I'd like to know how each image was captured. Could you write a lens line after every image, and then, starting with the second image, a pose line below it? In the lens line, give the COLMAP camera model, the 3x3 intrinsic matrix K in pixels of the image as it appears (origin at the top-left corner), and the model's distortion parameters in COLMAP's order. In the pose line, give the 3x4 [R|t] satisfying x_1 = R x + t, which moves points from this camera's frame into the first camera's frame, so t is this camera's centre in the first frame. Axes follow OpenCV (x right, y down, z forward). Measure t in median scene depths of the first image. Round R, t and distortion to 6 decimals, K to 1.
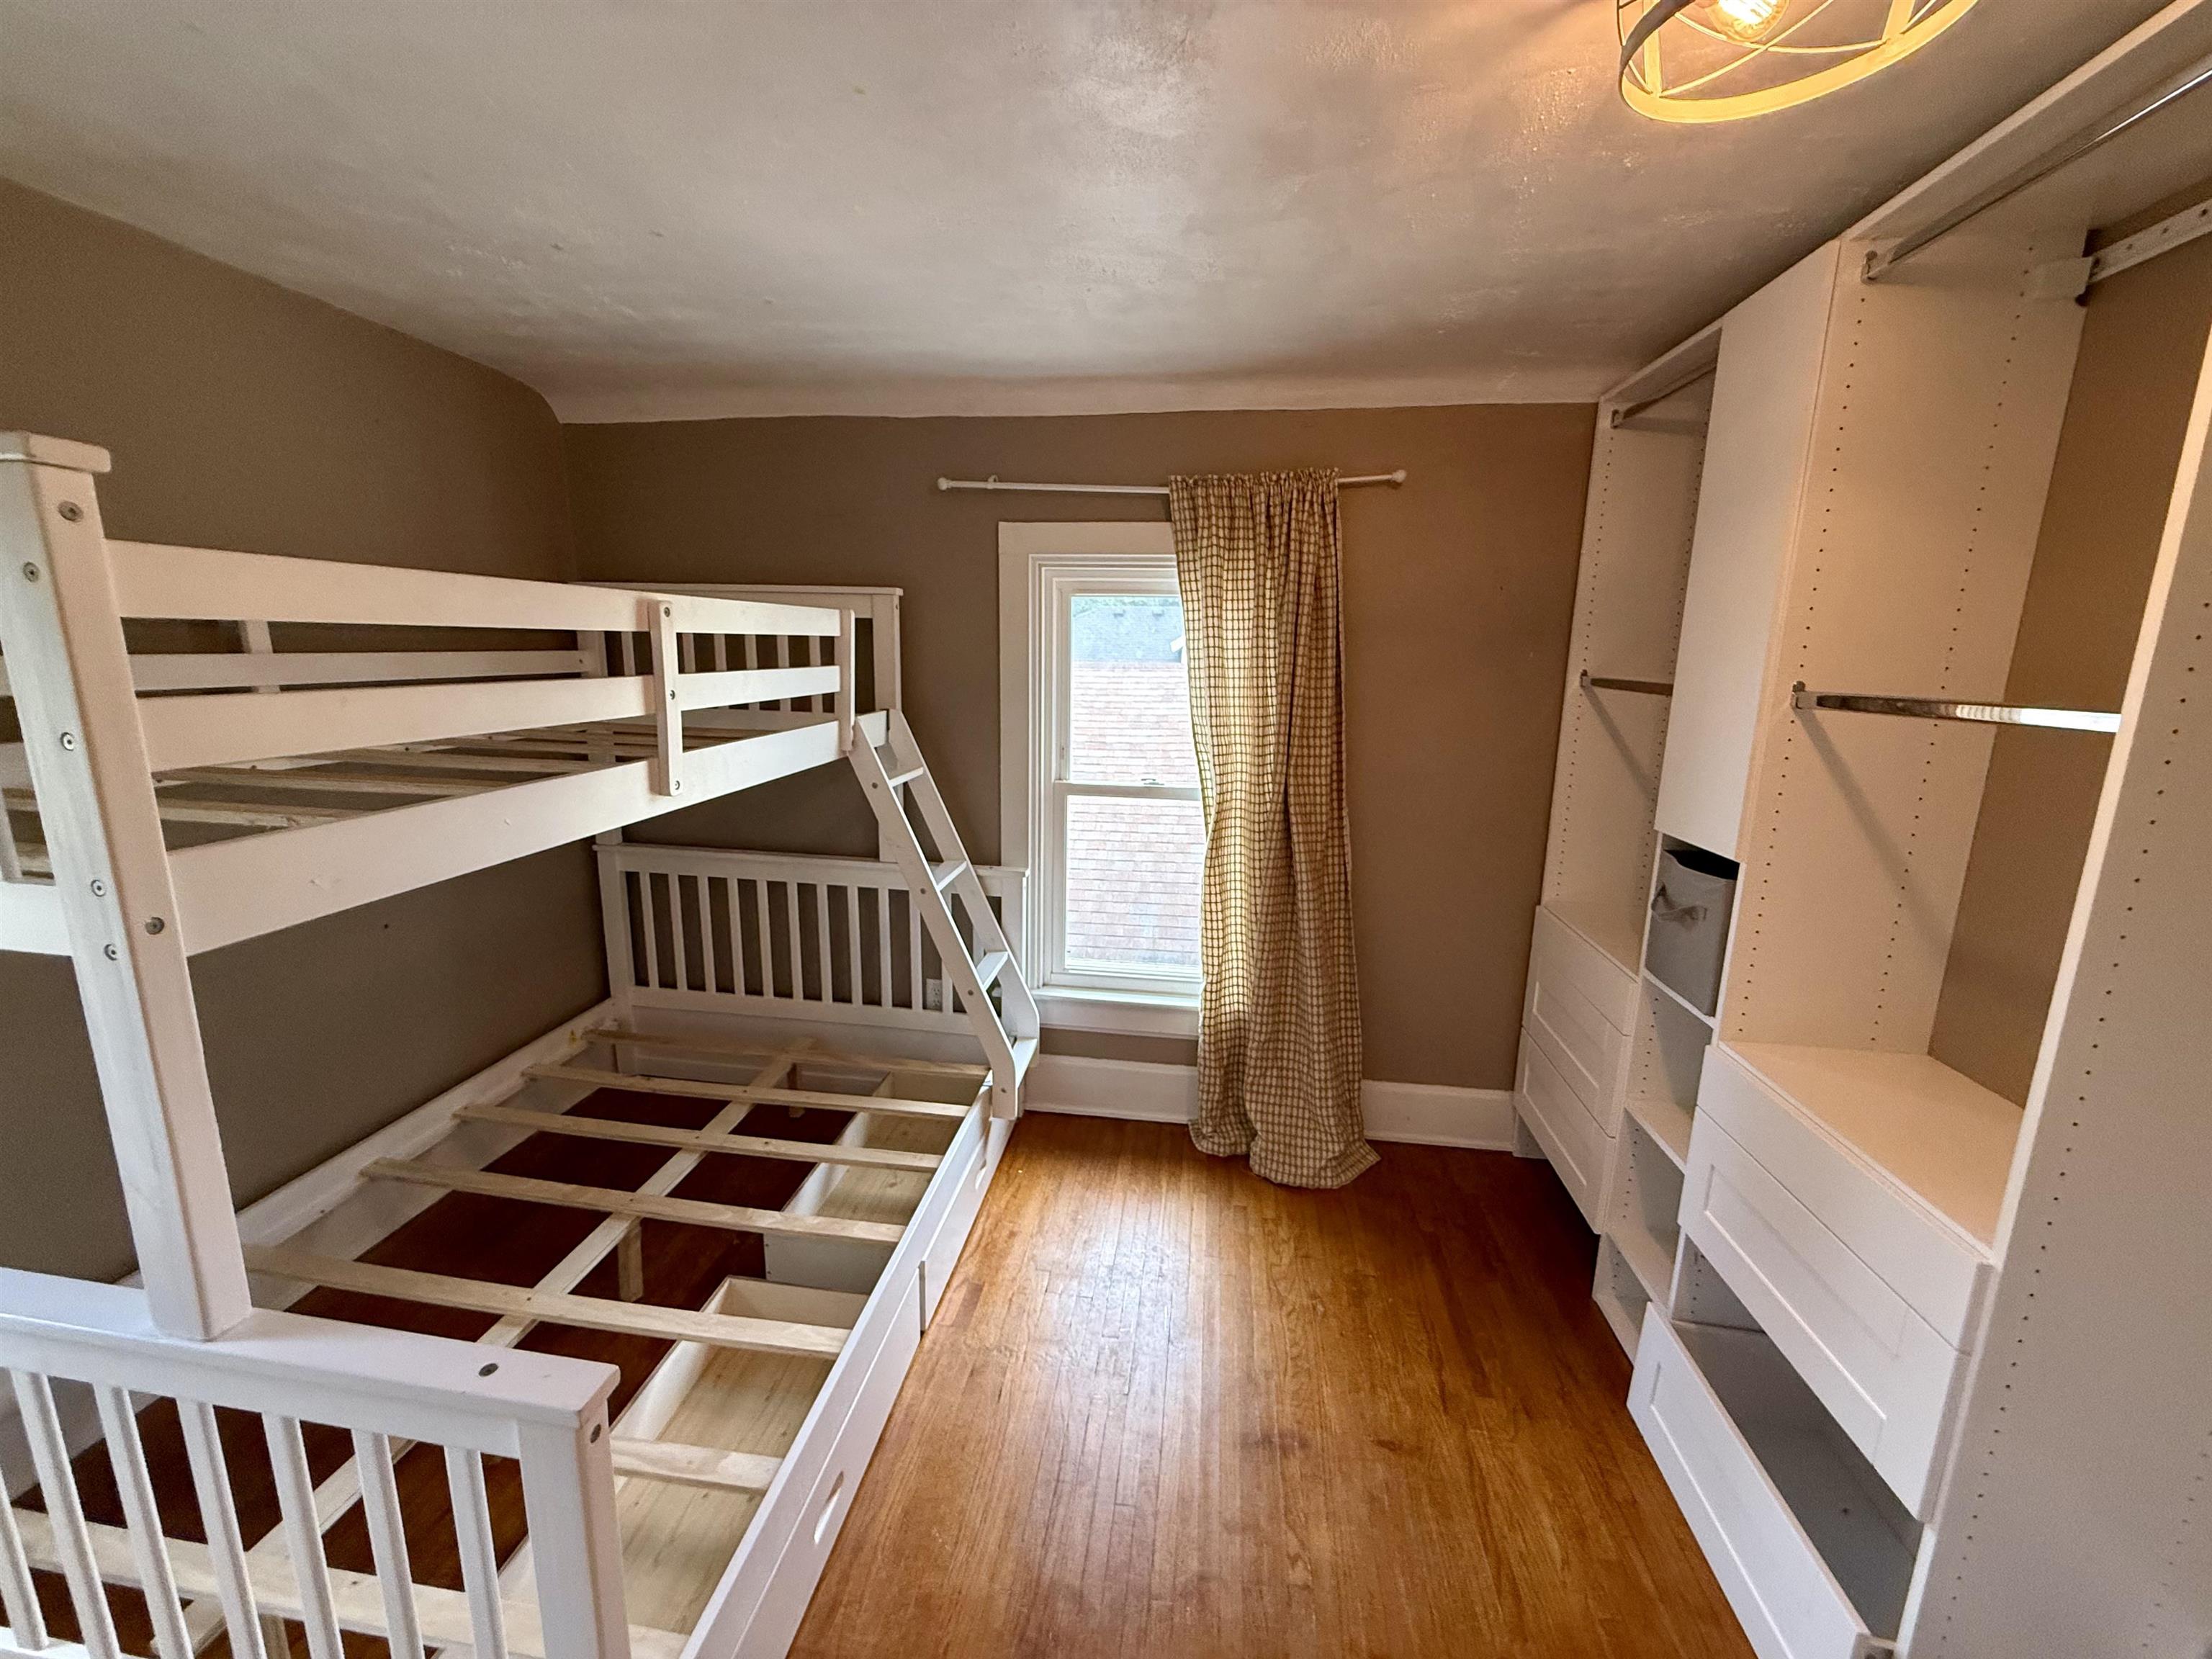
lens RADIAL K [[879.9, 0, 1101.7], [0, 879.9, 834.3], [0, 0, 1]] dist [0.000403, 0.000549]
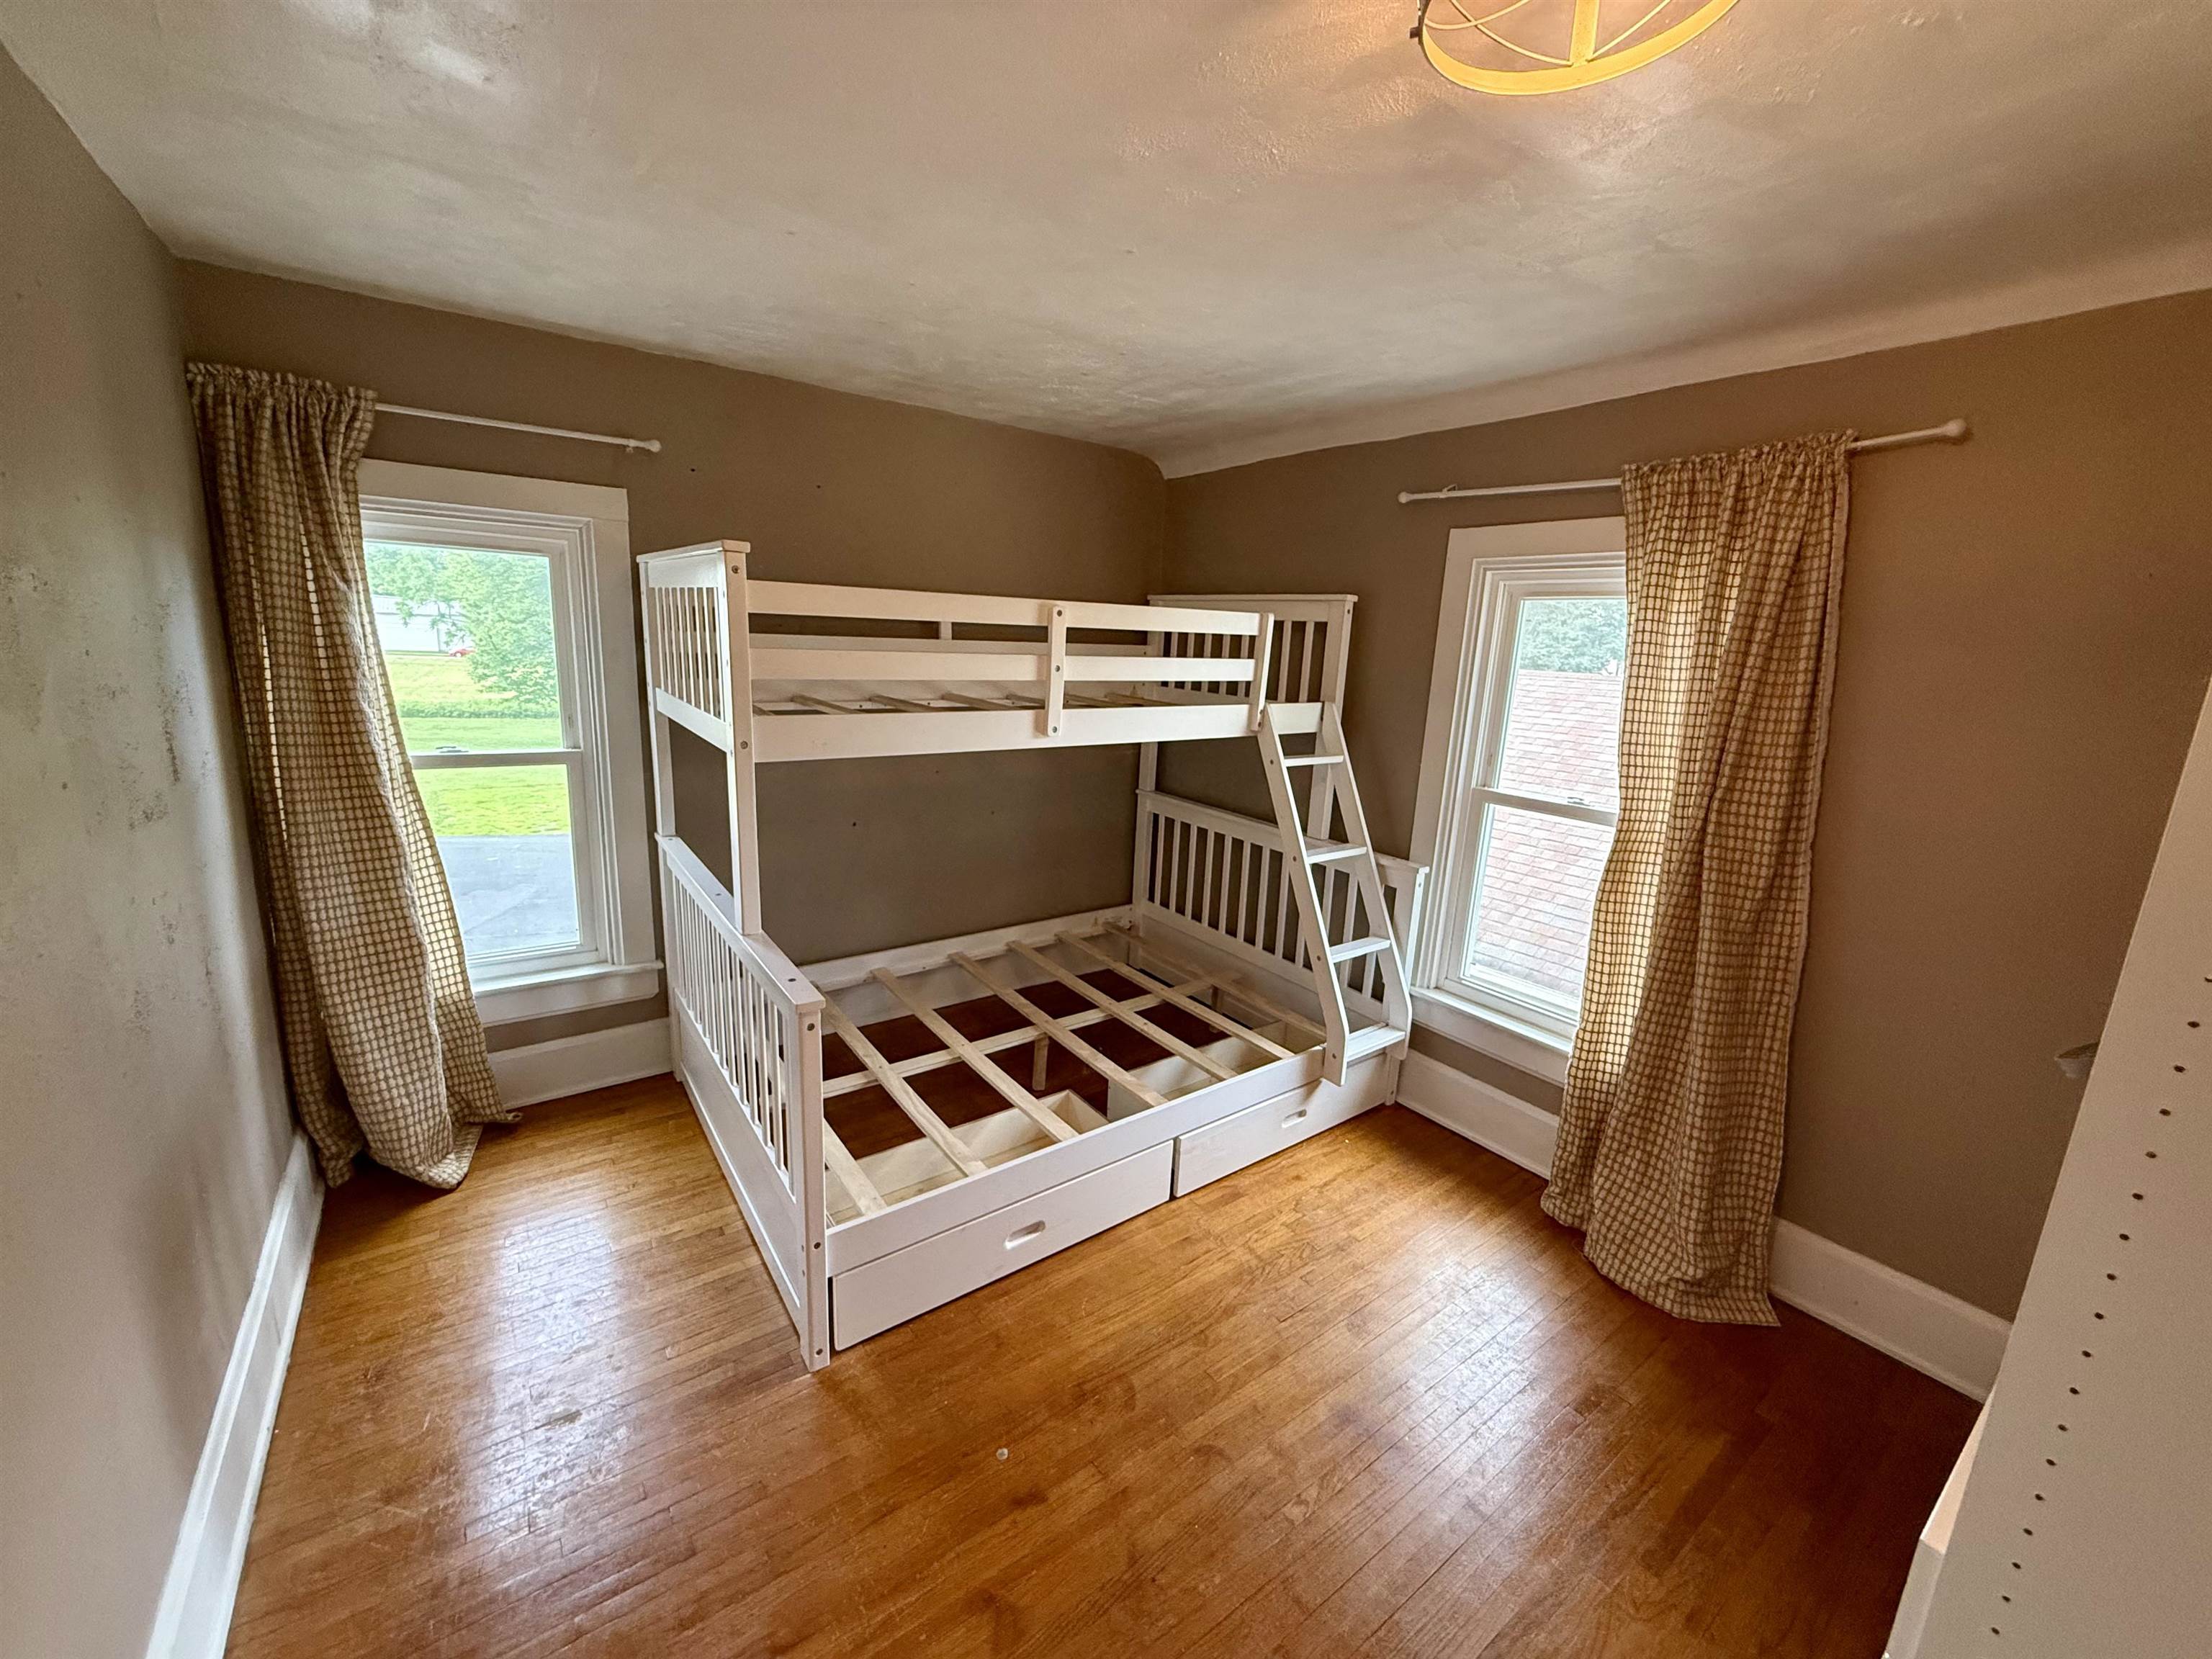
lens RADIAL K [[879.9, 0, 1101.7], [0, 879.9, 834.3], [0, 0, 1]] dist [0.000403, 0.000549]
pose [[0.693856, 0.170135, -0.699727, 0.387526], [-0.178761, 0.981969, 0.061499, 0.007238], [0.697573, 0.082413, 0.711758, 0.007286]]
